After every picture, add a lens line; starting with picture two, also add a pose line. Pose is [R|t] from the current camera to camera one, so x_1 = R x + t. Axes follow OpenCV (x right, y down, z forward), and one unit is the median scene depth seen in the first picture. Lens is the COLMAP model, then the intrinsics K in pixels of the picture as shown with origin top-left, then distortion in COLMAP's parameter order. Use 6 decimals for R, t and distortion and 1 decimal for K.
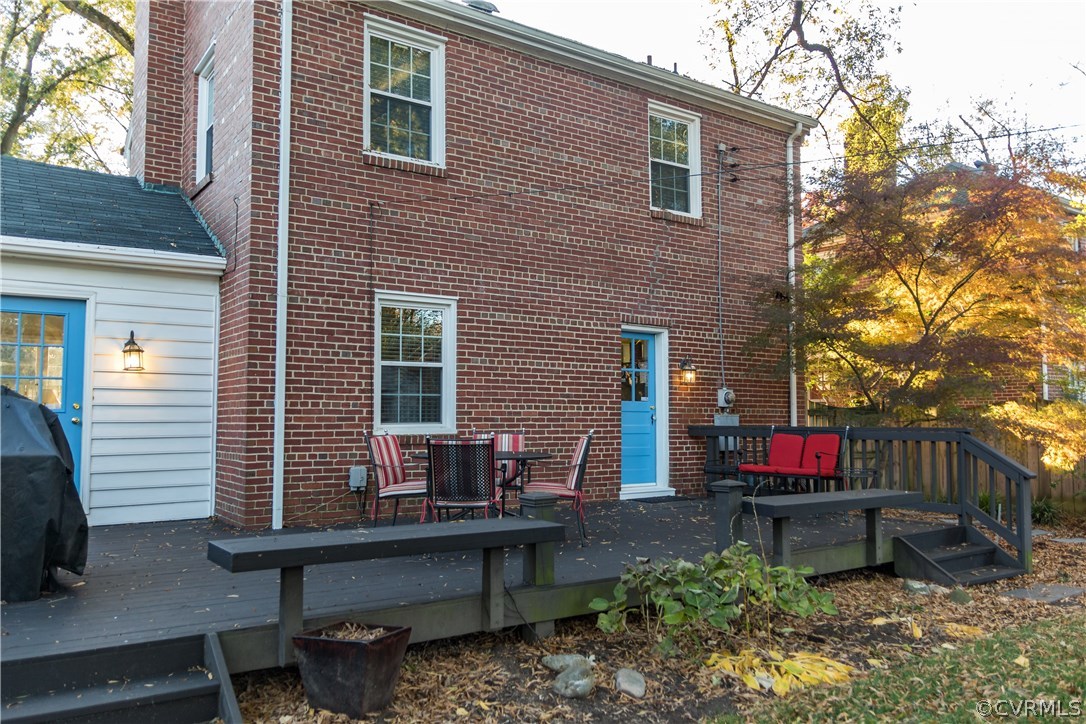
lens RADIAL K [[840.8, 0, 543.6], [0, 840.8, 364.9], [0, 0, 1]] dist [0.007989, -0.008884]
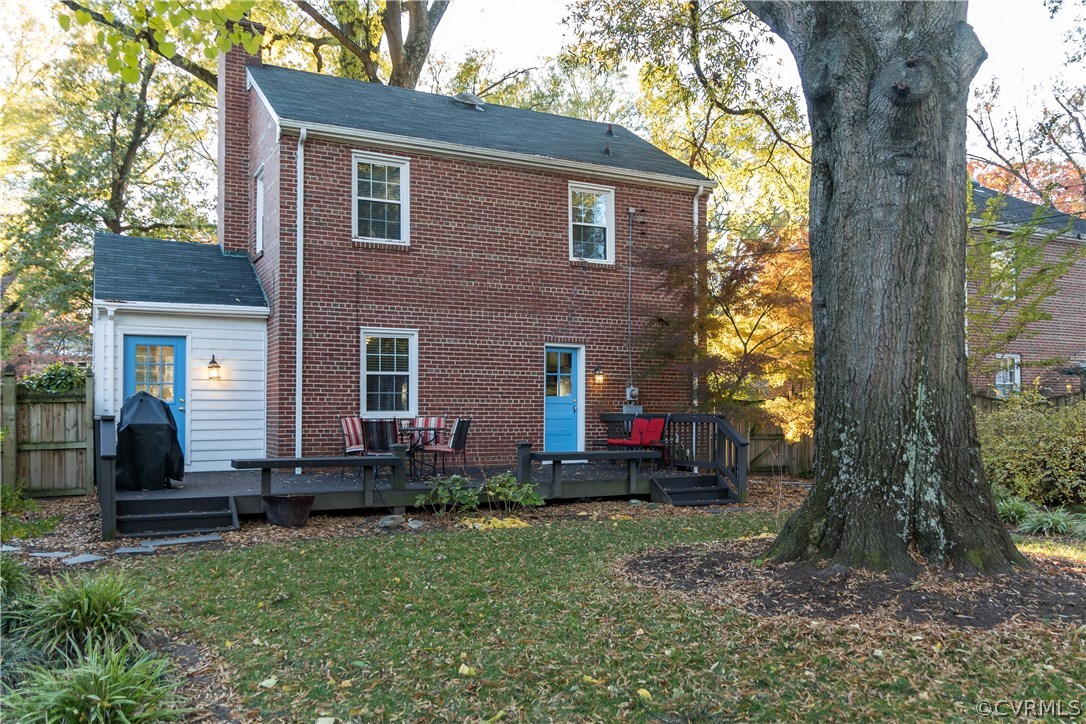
lens RADIAL K [[840.8, 0, 562.6], [0, 840.8, 390.7], [0, 0, 1]] dist [0.007989, -0.008884]
pose [[0.995629, -0.001959, -0.093378, 0.307489], [0.005684, 0.999197, 0.039650, -0.028177], [0.093226, -0.040007, 0.994841, -0.513890]]
